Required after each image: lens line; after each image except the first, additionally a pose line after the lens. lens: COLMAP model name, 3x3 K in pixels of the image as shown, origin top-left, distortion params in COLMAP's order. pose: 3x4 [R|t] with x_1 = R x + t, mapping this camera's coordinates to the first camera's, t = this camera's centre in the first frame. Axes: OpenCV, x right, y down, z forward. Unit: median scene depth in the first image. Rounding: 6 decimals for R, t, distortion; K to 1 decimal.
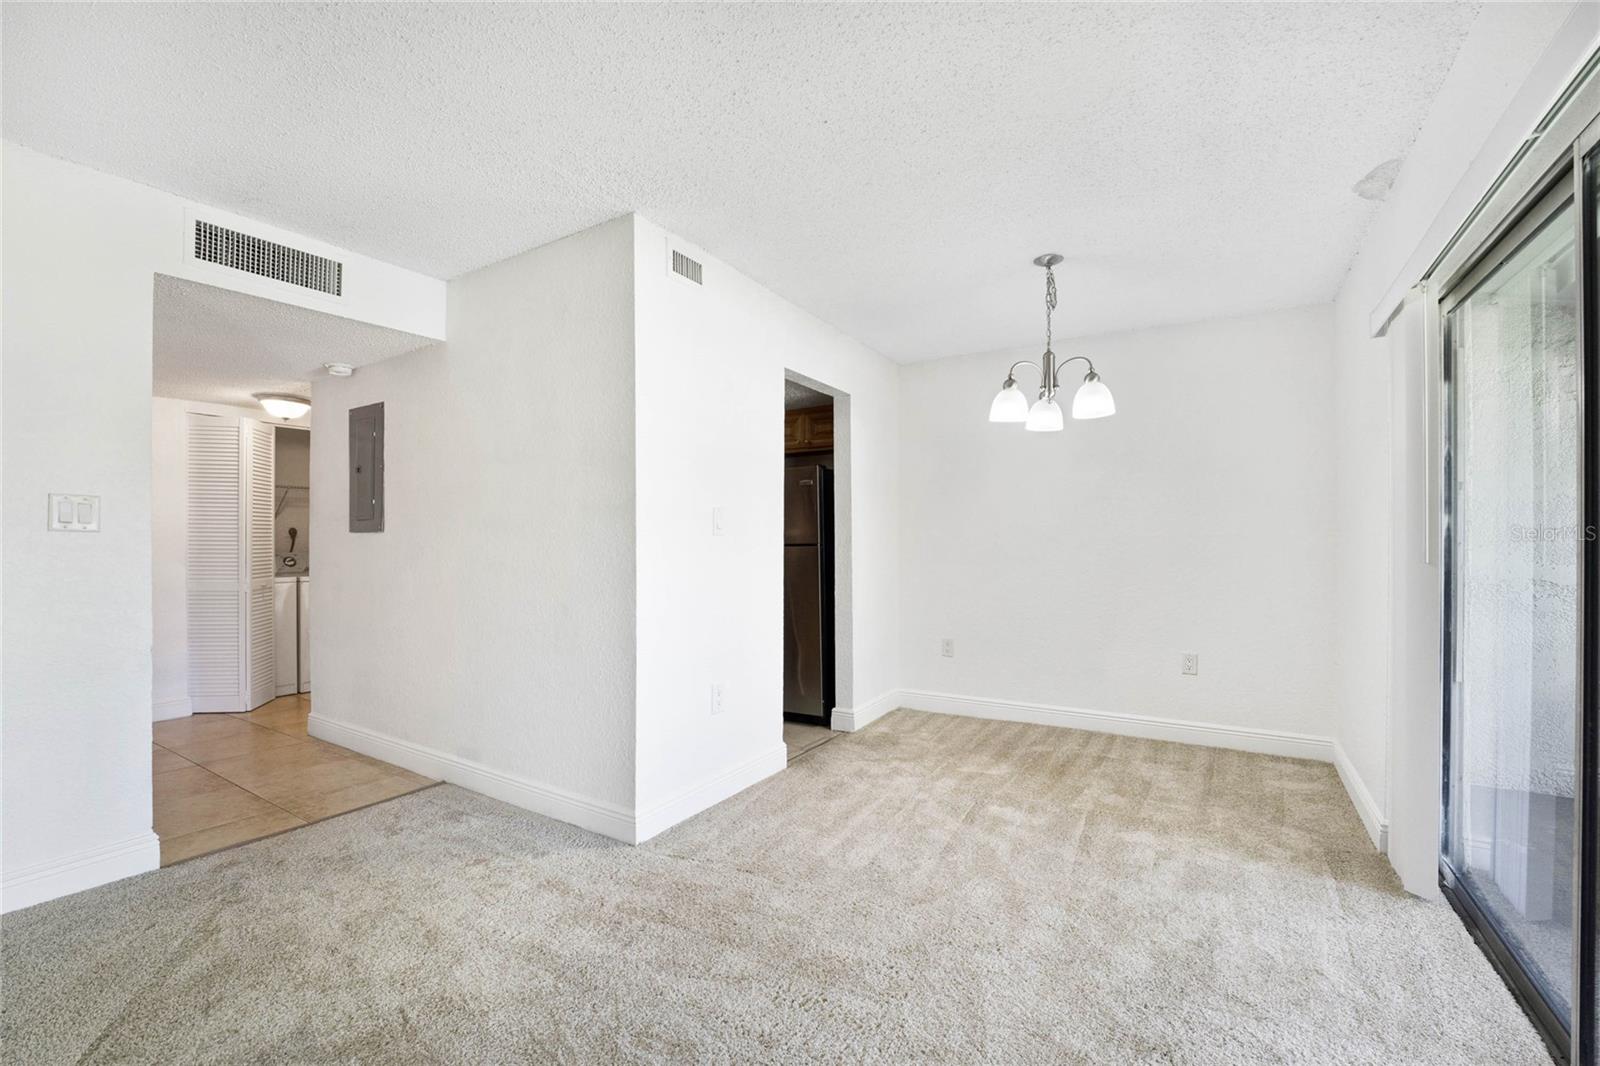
lens RADIAL K [[682.9, 0, 795.5], [0, 682.9, 542.0], [0, 0, 1]] dist [-0.023631, 0.000149]
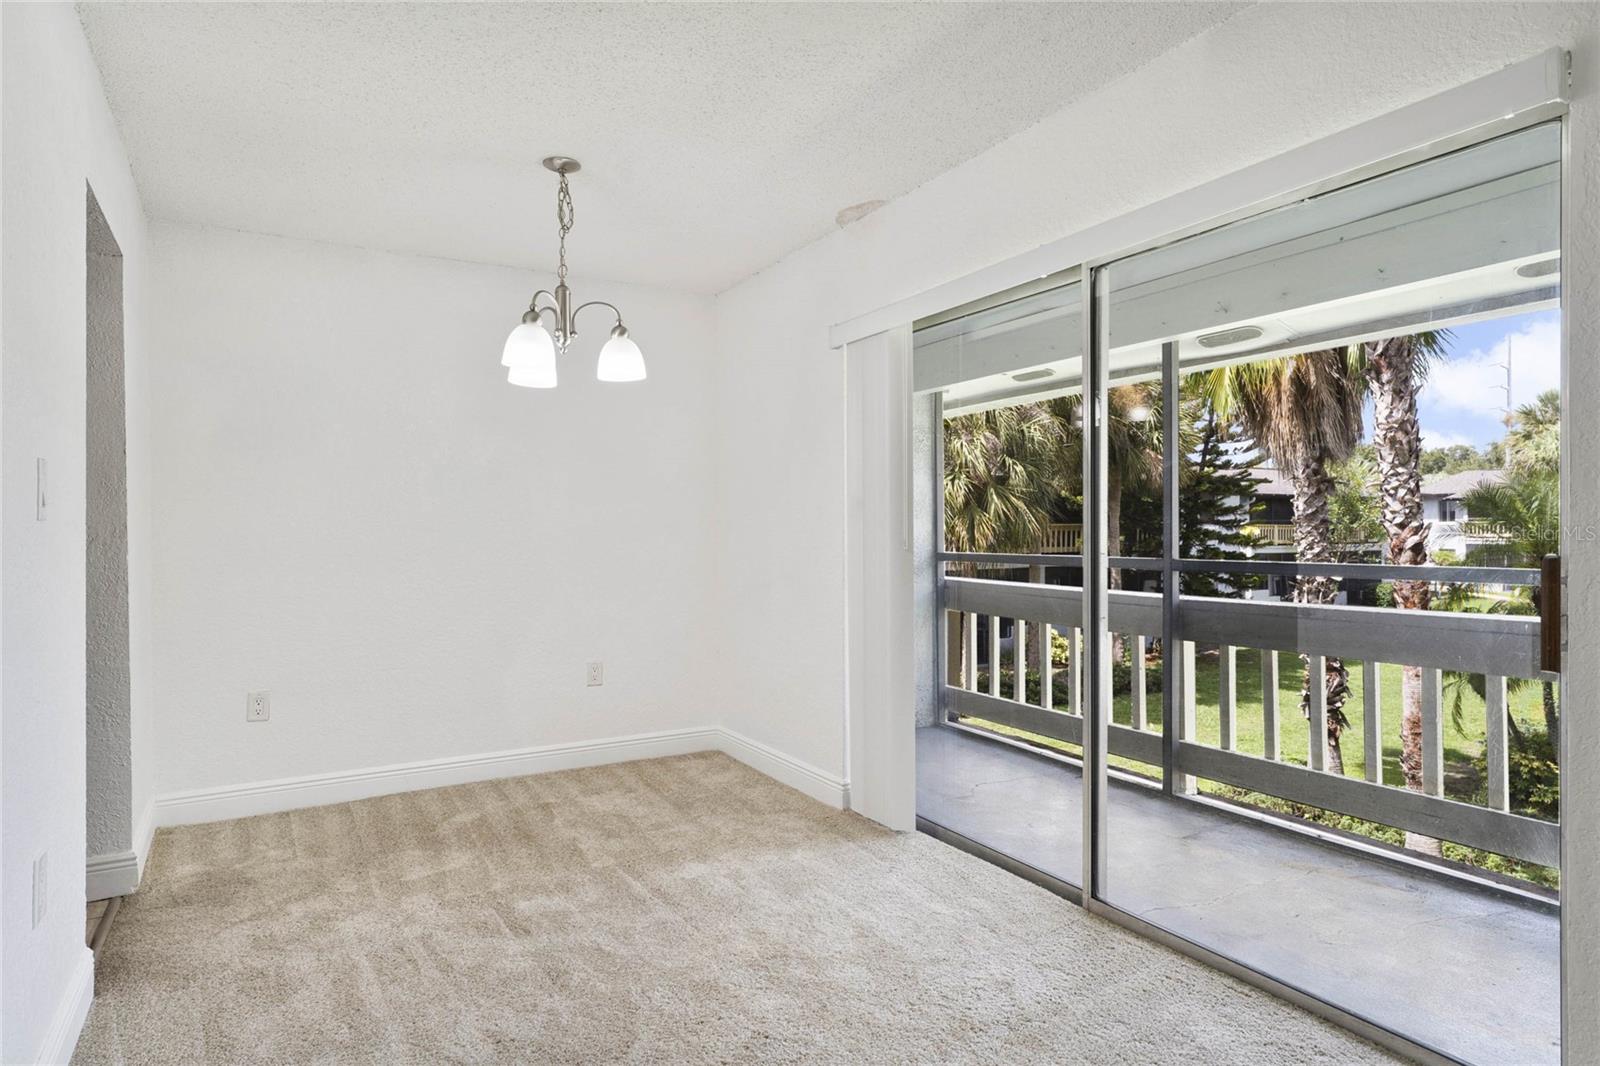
lens RADIAL K [[896.0, 0, 800.0], [0, 896.0, 533.0], [0, 0, 1]] dist [0.003817, -0.000321]
pose [[0.470092, -0.002073, 0.882615, -0.396162], [0.003009, 0.999995, 0.000746, -0.000374], [-0.882612, 0.002305, 0.470096, 0.290081]]
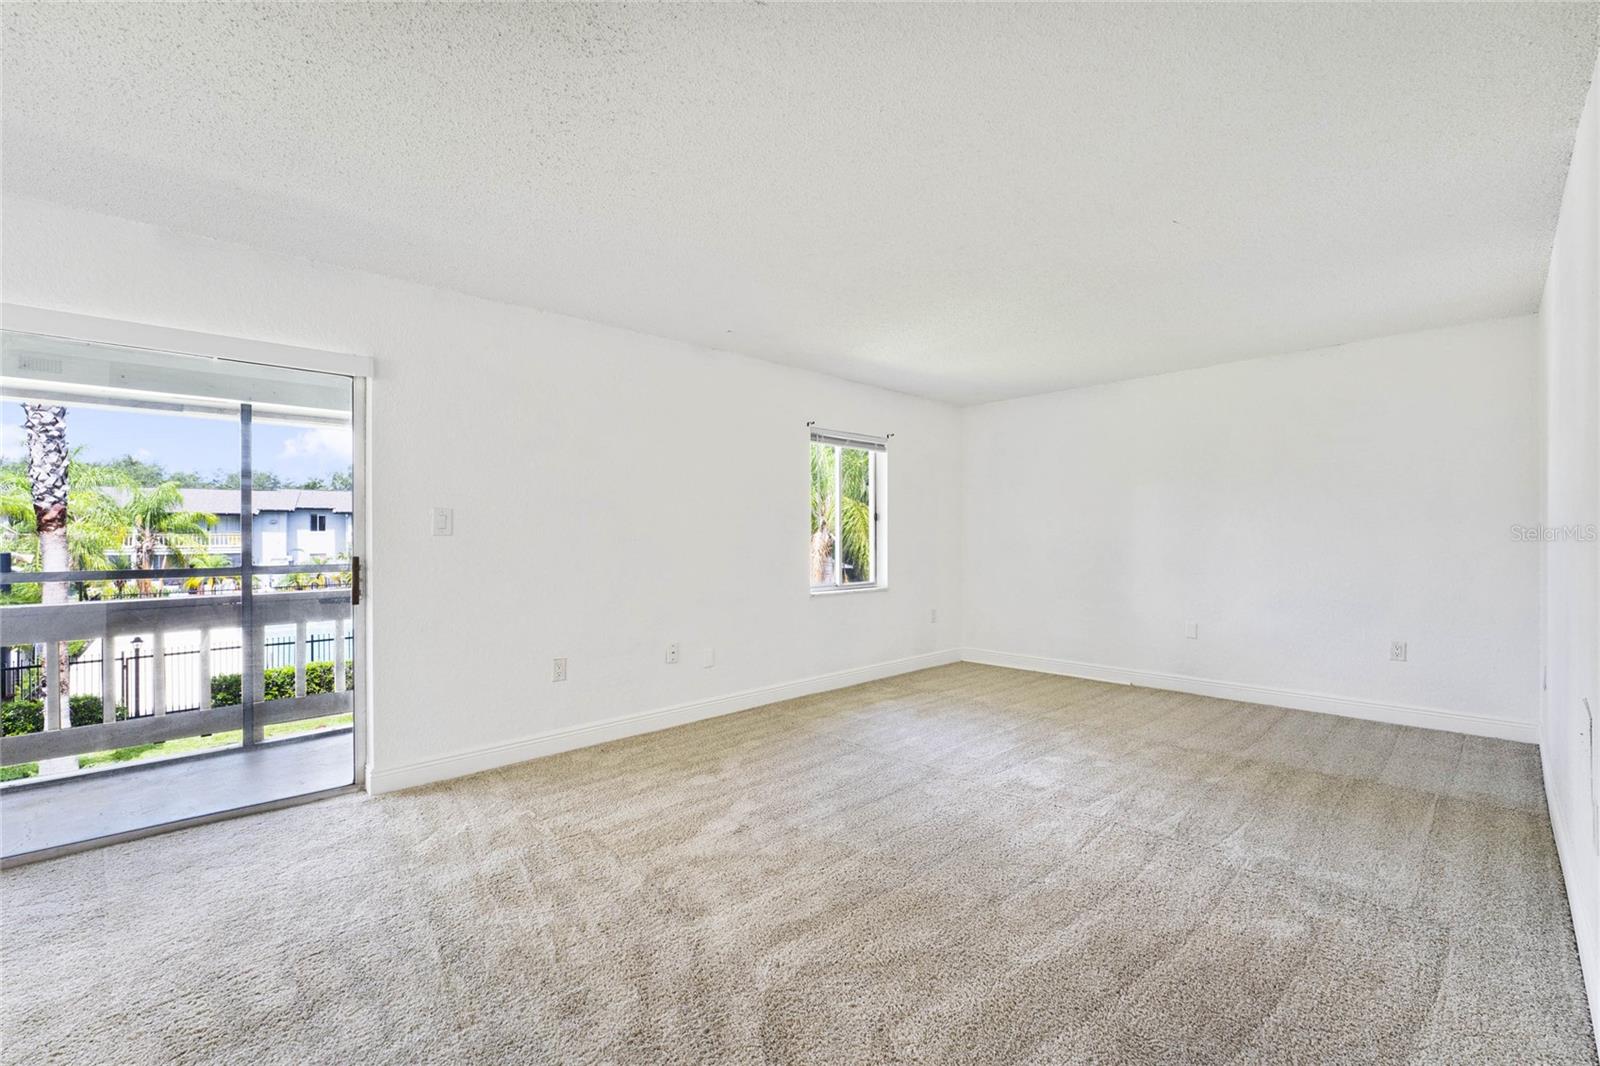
lens RADIAL K [[645.3, 0, 778.7], [0, 645.3, 536.4], [0, 0, 1]] dist [-0.001011, 0.000144]
pose [[-0.960433, 0.005194, 0.278464, -0.572924], [0.004931, 0.999986, -0.001645, -0.010291], [-0.278469, -0.000207, -0.960445, 0.892132]]
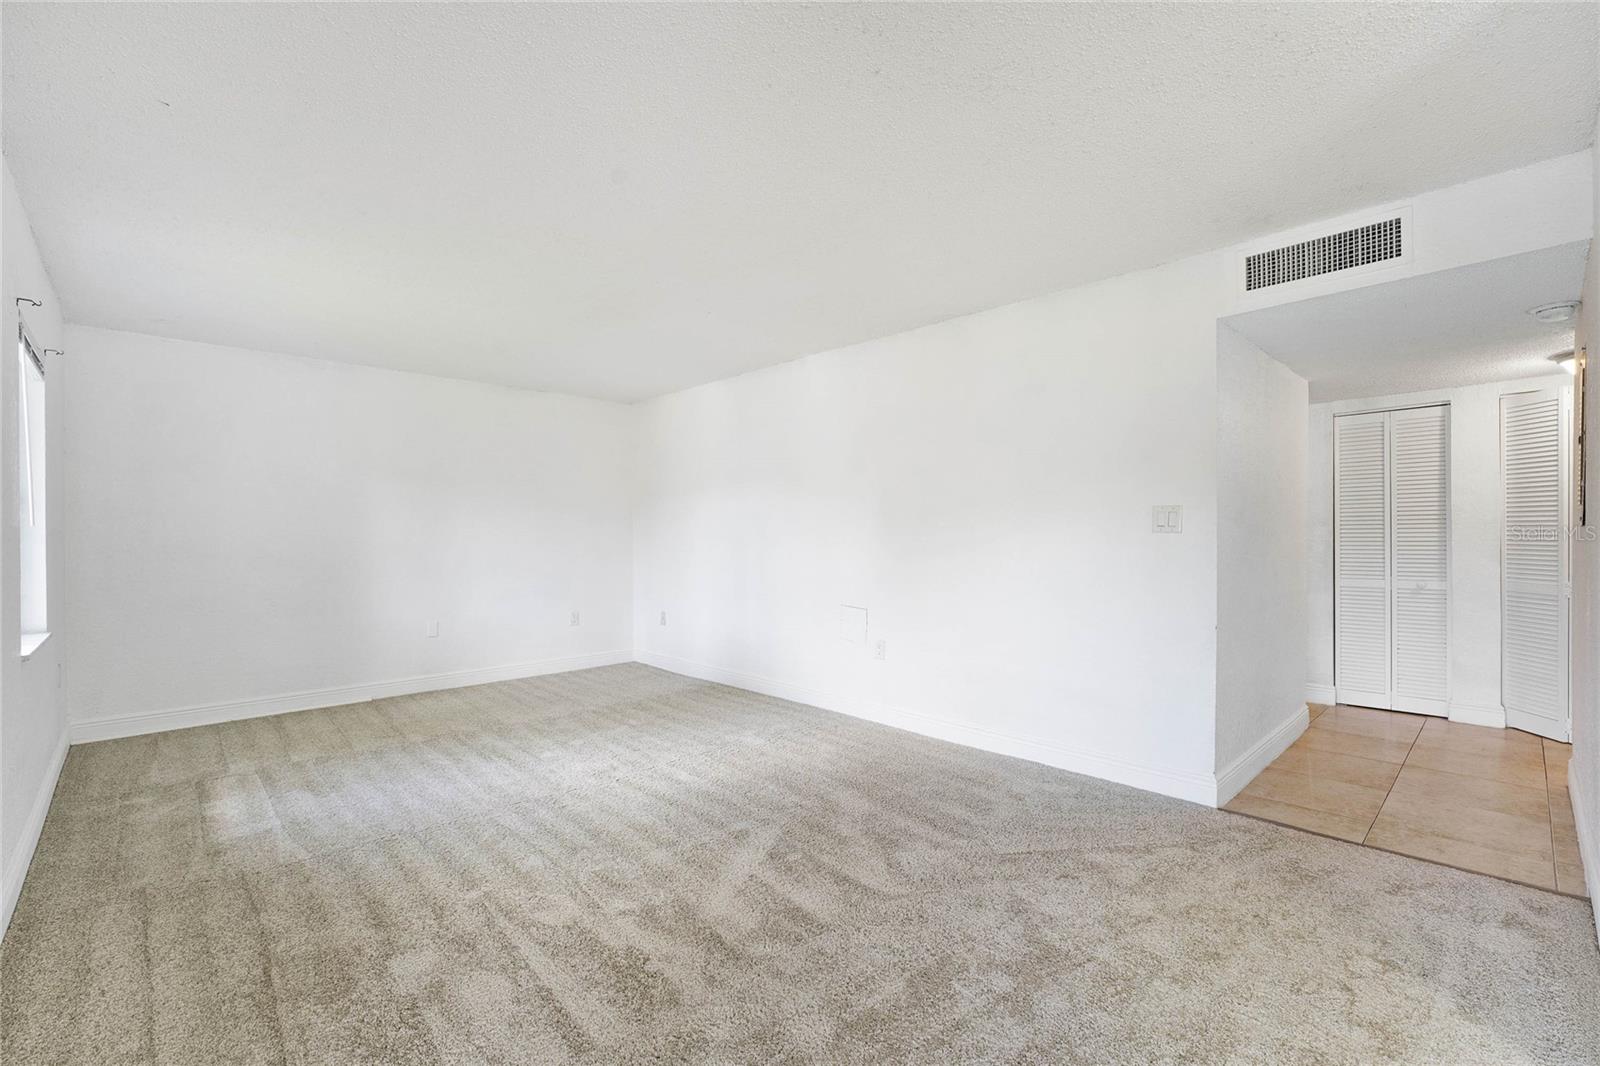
lens RADIAL K [[715.1, 0, 796.4], [0, 715.1, 534.0], [0, 0, 1]] dist [-0.012207, -0.000099]
pose [[-0.258038, 0.000065, -0.966135, 0.369056], [0.005254, 0.999985, -0.001336, -0.009349], [0.966120, -0.005421, -0.258035, 0.443427]]
